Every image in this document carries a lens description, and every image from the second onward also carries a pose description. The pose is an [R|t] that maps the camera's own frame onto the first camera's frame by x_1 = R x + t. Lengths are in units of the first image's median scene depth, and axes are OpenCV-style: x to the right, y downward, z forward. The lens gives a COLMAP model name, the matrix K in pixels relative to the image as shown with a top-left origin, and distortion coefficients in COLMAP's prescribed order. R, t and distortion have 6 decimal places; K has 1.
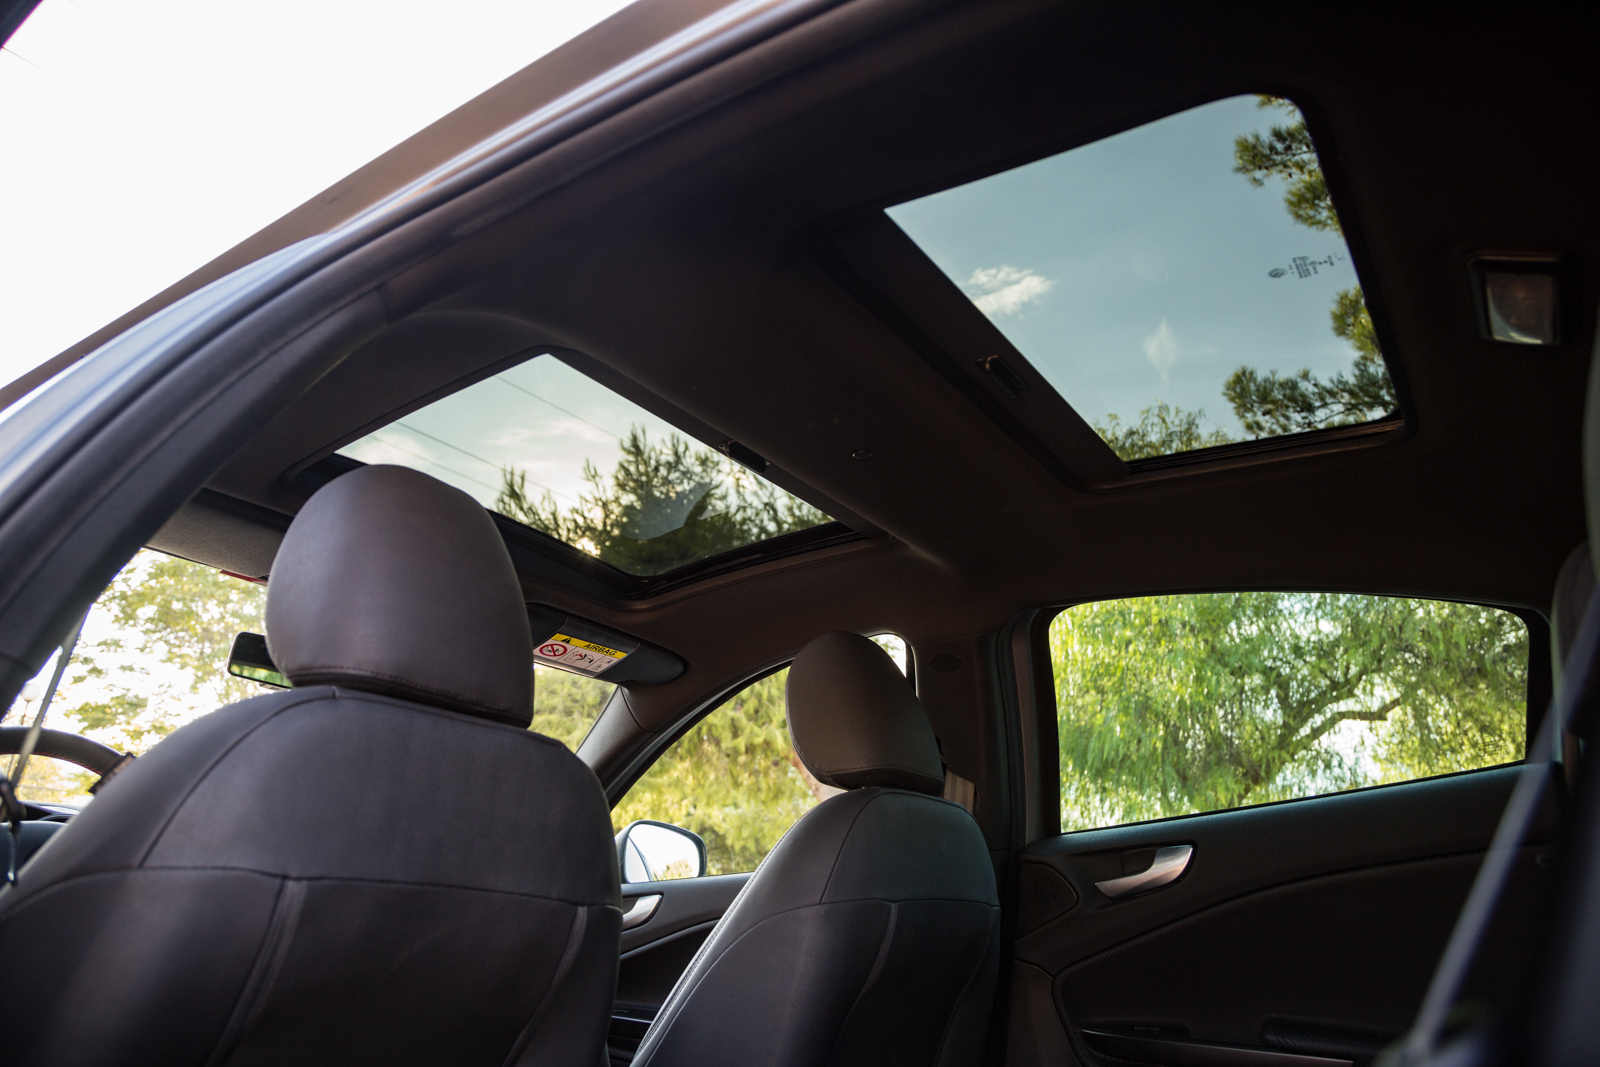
lens RADIAL K [[1057.0, 0, 800.0], [0, 1057.0, 533.5], [0, 0, 1]] dist [-0.097746, 0.000774]
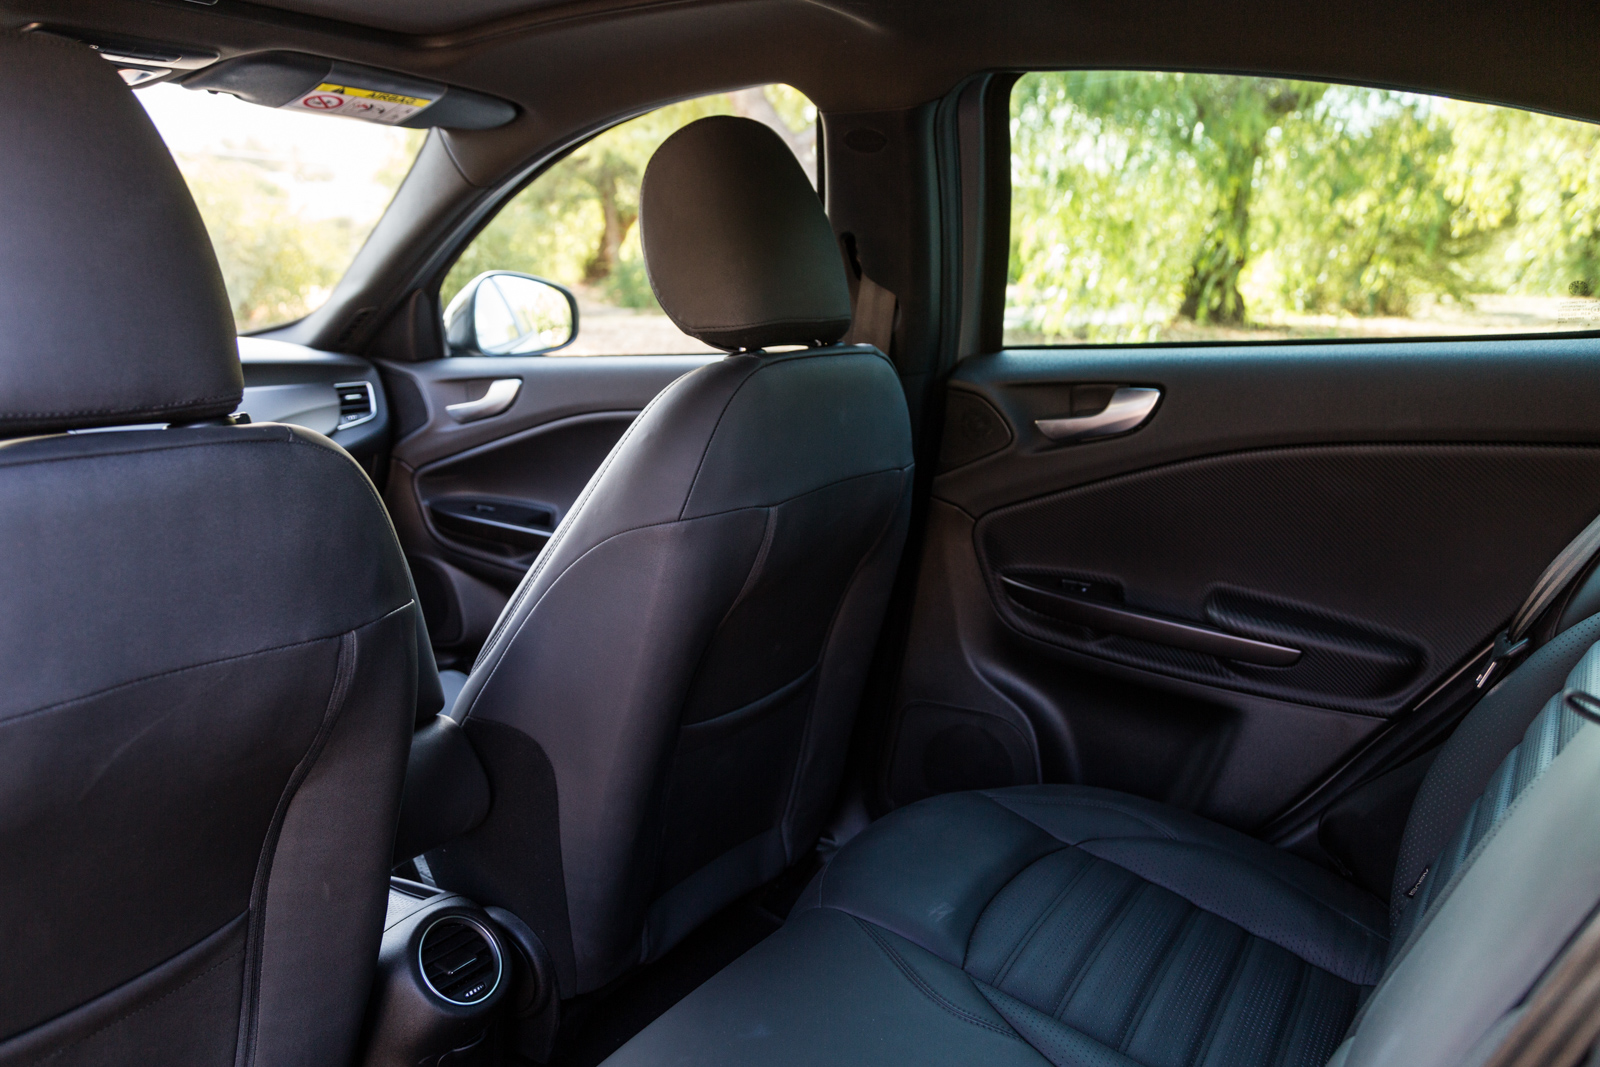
lens RADIAL K [[1263.3, 0, 800.0], [0, 1263.3, 533.5], [0, 0, 1]] dist [-0.002682, -0.001509]
pose [[0.998667, -0.010989, 0.050424, 0.046649], [-0.018066, 0.840799, 0.541047, -0.125391], [-0.048342, -0.541236, 0.839480, 0.119714]]
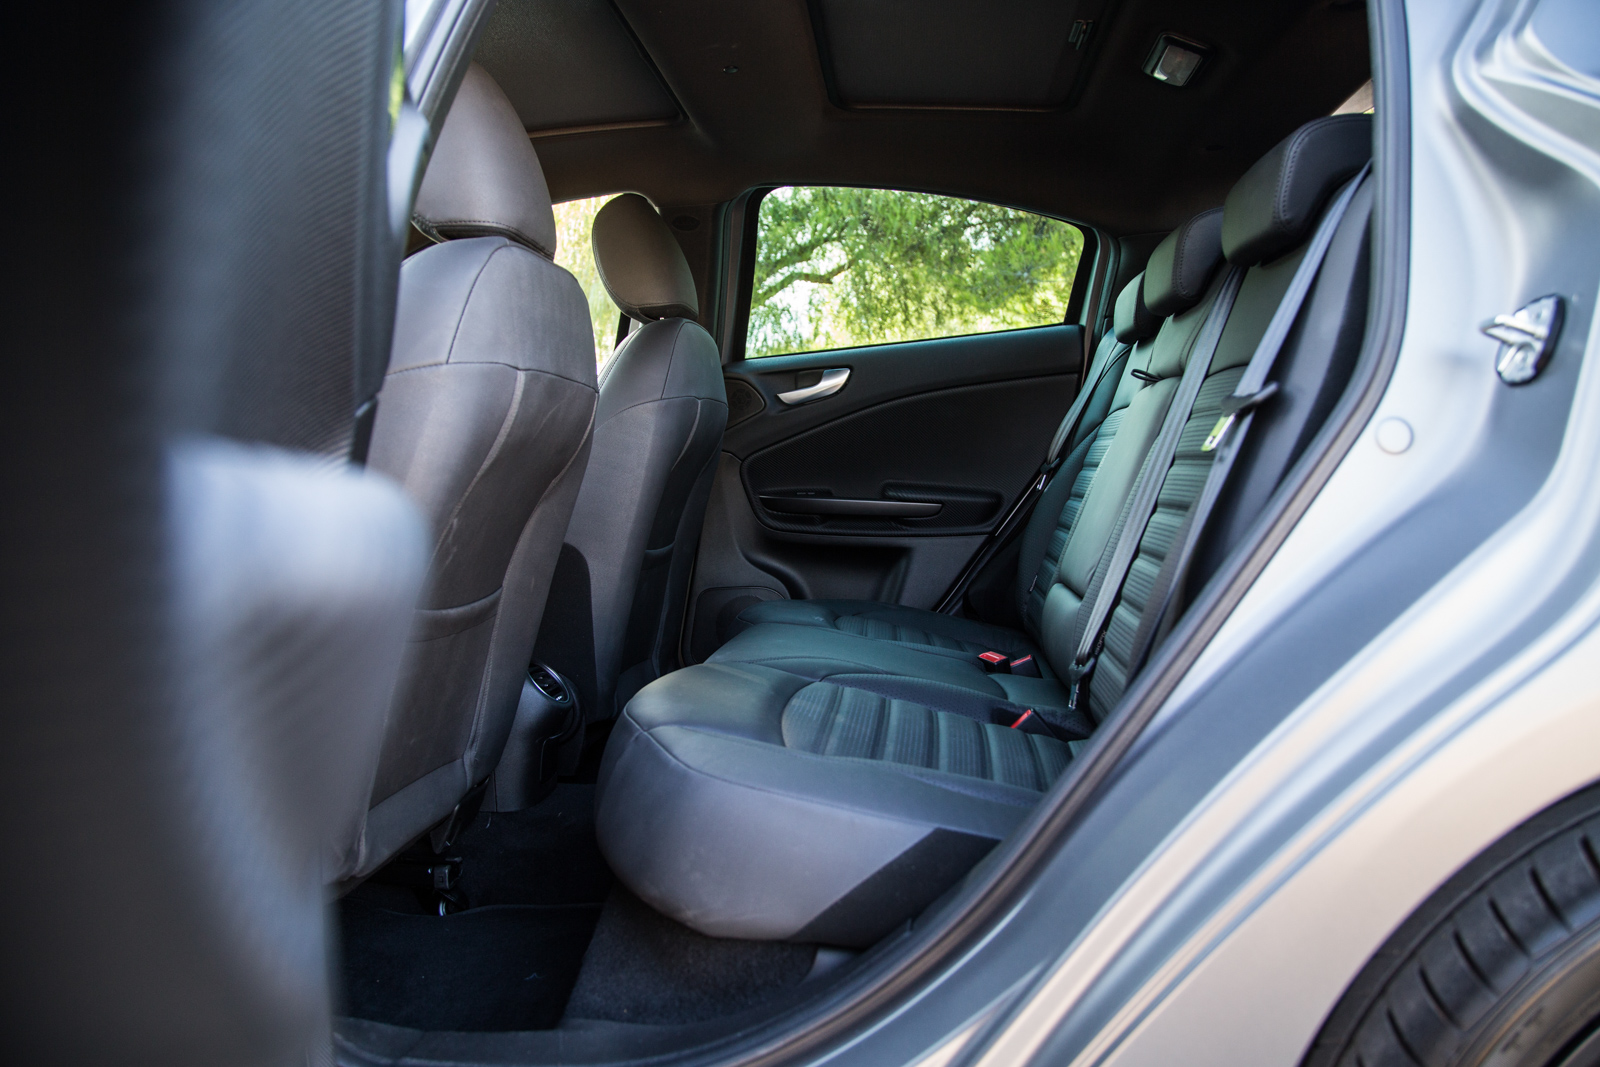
lens RADIAL K [[1057.0, 0, 800.0], [0, 1057.0, 533.5], [0, 0, 1]] dist [-0.097746, 0.000774]
pose [[0.879811, -0.065371, 0.470807, -0.366971], [-0.136419, 0.914100, 0.381852, -0.035463], [-0.455327, -0.400185, 0.795317, -0.212308]]
